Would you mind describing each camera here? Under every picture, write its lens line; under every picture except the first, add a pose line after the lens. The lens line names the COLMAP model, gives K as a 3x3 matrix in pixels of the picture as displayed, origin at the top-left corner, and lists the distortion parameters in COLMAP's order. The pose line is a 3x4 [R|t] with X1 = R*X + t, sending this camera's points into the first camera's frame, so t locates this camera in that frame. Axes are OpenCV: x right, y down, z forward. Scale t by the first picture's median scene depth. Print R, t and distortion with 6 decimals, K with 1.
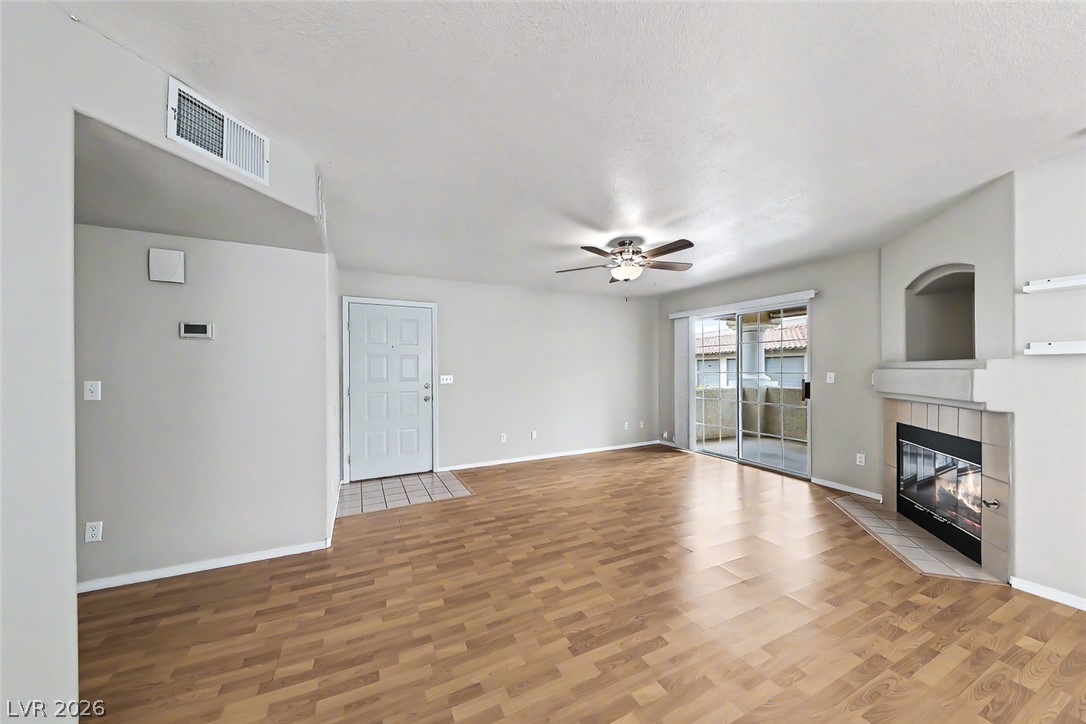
lens RADIAL K [[369.8, 0, 534.8], [0, 369.8, 367.5], [0, 0, 1]] dist [0.005196, -0.000856]
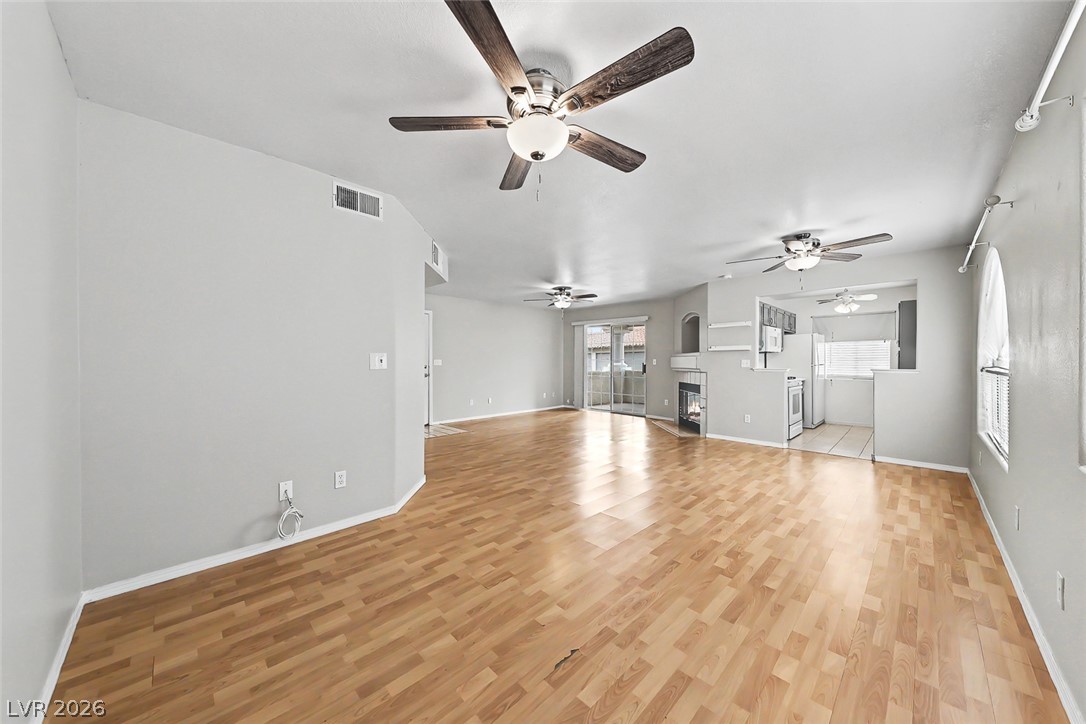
lens RADIAL K [[369.8, 0, 537.1], [0, 369.8, 360.7], [0, 0, 1]] dist [0.005196, -0.000856]
pose [[0.946344, 0.008482, 0.323050, -0.368009], [-0.008576, 0.999963, -0.001132, 0.025304], [-0.323048, -0.001699, 0.946381, -0.568686]]
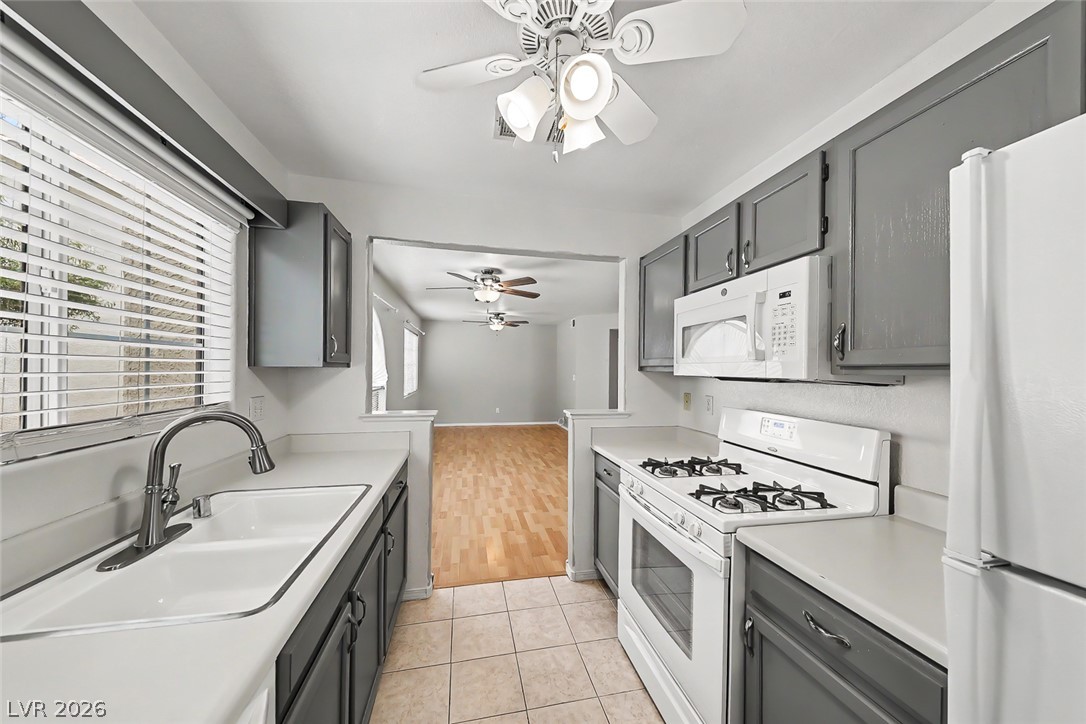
lens RADIAL K [[369.8, 0, 540.0], [0, 369.8, 369.2], [0, 0, 1]] dist [0.005196, -0.000856]
pose [[-0.236981, 0.001218, -0.971514, 1.275231], [-0.016647, 0.999847, 0.005314, -0.019503], [0.971372, 0.017432, -0.236924, 0.349407]]
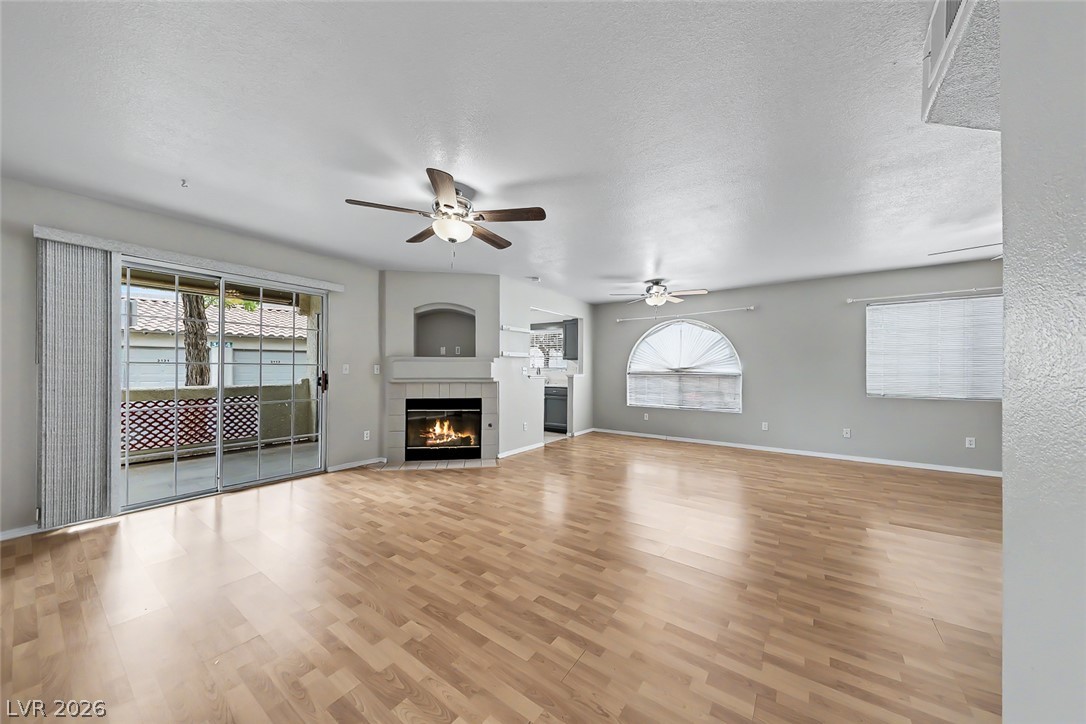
lens RADIAL K [[369.8, 0, 542.4], [0, 369.8, 369.1], [0, 0, 1]] dist [0.005196, -0.000856]
pose [[-0.489057, 0.003139, 0.872246, -0.382361], [-0.001808, 0.999988, -0.004612, 0.027594], [-0.872250, -0.003832, -0.489046, 0.890848]]
